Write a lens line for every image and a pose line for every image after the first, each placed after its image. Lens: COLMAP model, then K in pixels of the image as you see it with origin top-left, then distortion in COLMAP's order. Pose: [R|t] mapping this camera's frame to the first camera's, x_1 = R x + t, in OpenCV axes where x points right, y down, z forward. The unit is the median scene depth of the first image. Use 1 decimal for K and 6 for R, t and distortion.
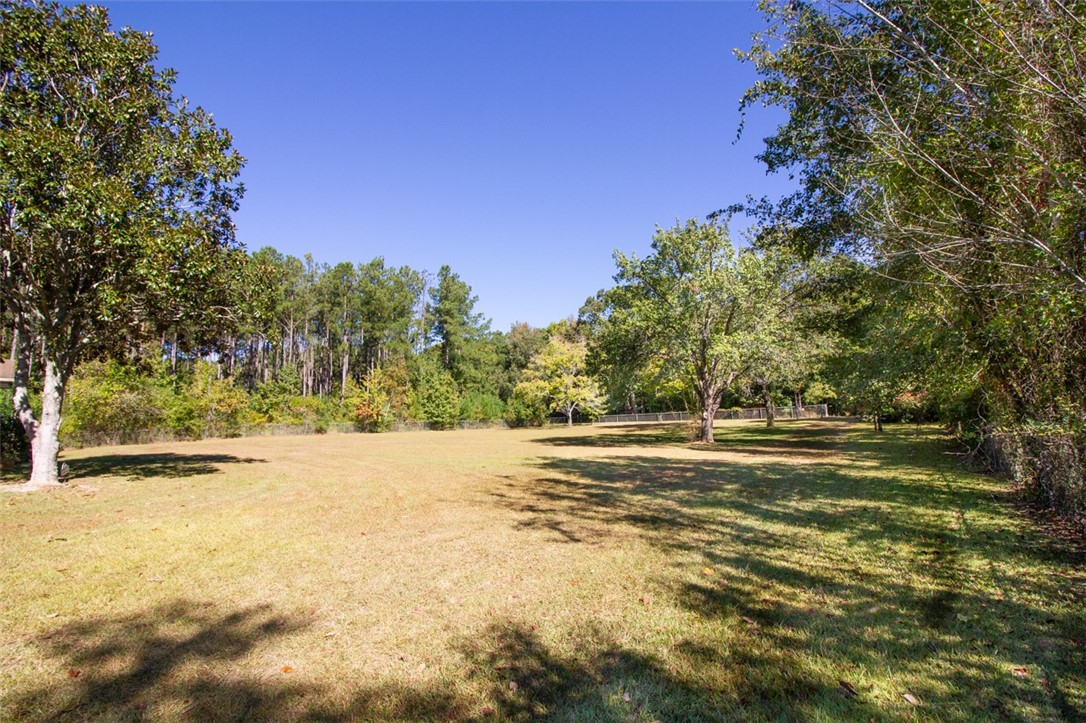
lens RADIAL K [[530.8, 0, 533.4], [0, 530.8, 362.8], [0, 0, 1]] dist [-0.005087, -0.009944]
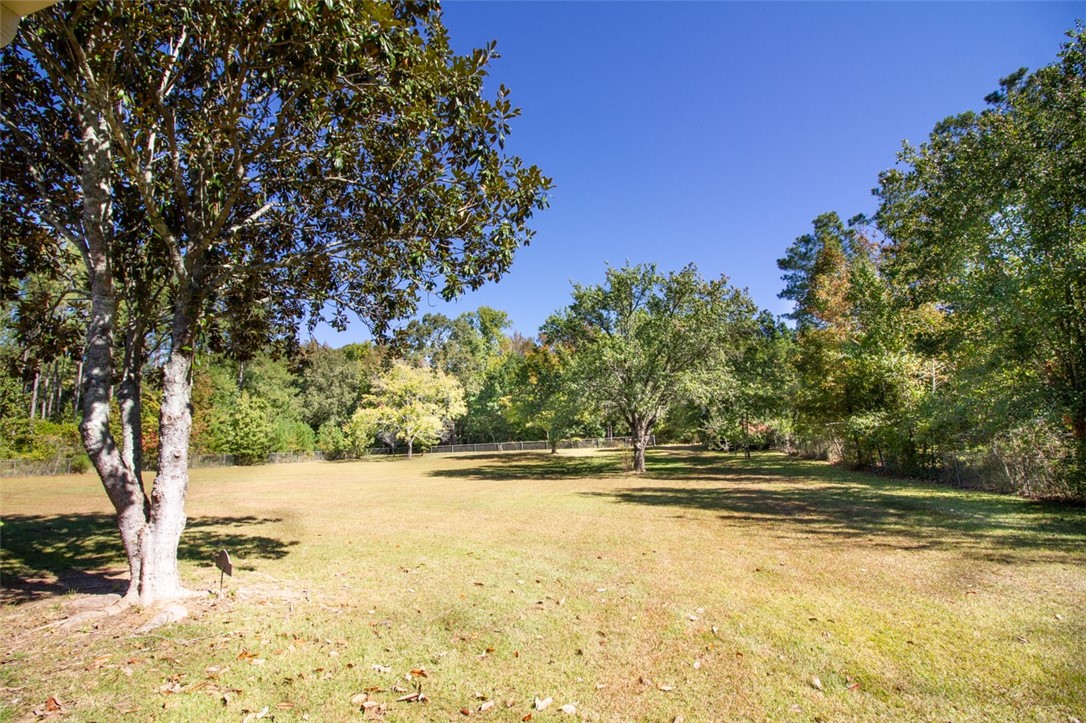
lens RADIAL K [[530.8, 0, 541.1], [0, 530.8, 362.4], [0, 0, 1]] dist [-0.005087, -0.009944]
pose [[0.877832, 0.068956, 0.473978, -0.187269], [-0.043159, 0.996945, -0.065105, 0.005024], [-0.477019, 0.036695, 0.878126, 0.079740]]
